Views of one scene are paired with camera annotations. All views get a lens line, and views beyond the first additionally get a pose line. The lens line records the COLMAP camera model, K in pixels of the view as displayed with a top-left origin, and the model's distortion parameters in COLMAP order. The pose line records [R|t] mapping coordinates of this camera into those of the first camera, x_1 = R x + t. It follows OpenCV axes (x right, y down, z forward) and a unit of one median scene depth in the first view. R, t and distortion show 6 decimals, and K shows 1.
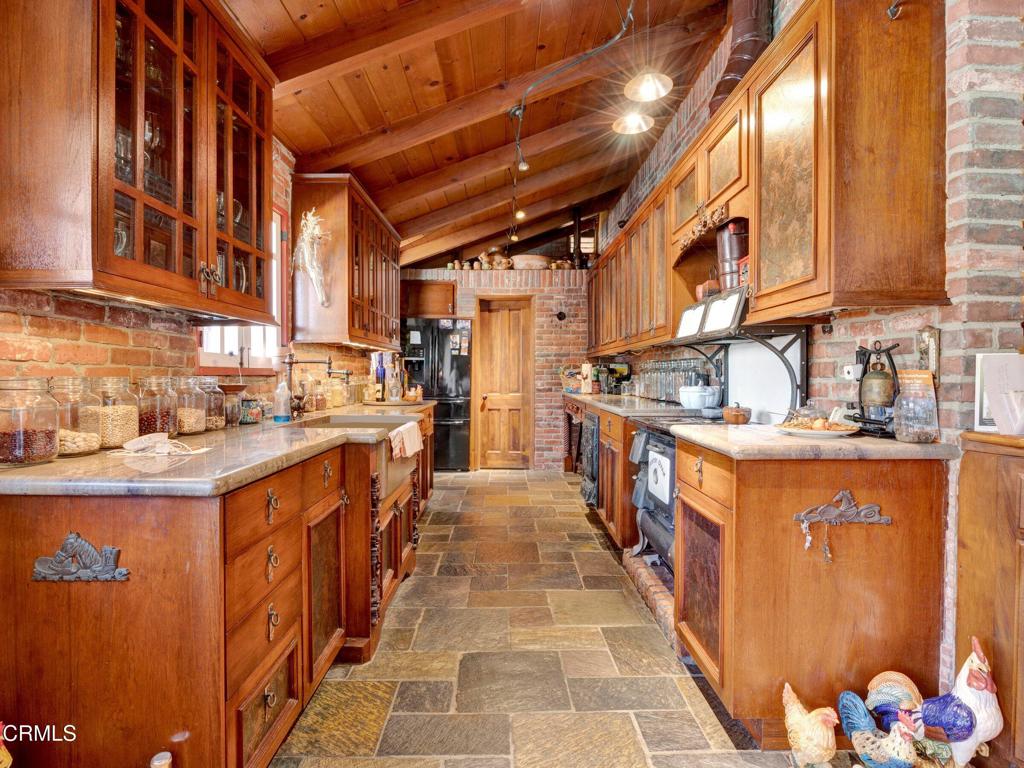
lens RADIAL K [[495.3, 0, 514.9], [0, 495.3, 381.2], [0, 0, 1]] dist [-0.014637, -0.000029]
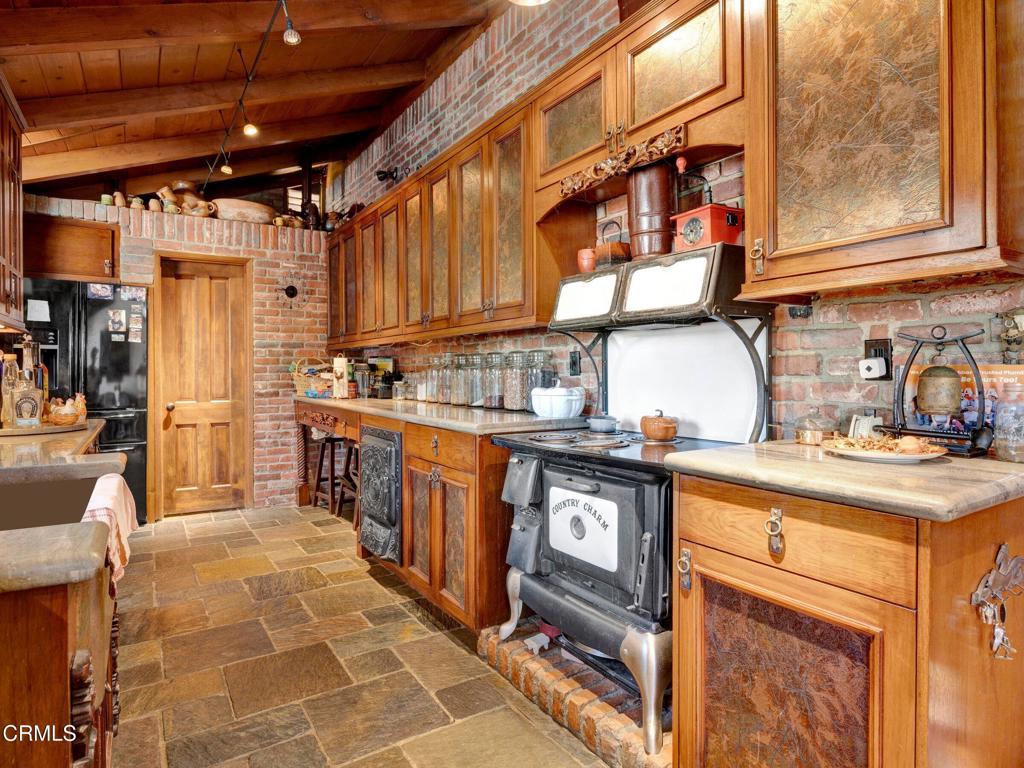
lens RADIAL K [[572.1, 0, 509.6], [0, 572.1, 377.5], [0, 0, 1]] dist [-0.005562, -0.003358]
pose [[0.863918, -0.008505, 0.503560, -0.062878], [0.010270, 0.999947, -0.000730, -0.002477], [-0.503527, 0.005802, 0.863960, 0.140701]]
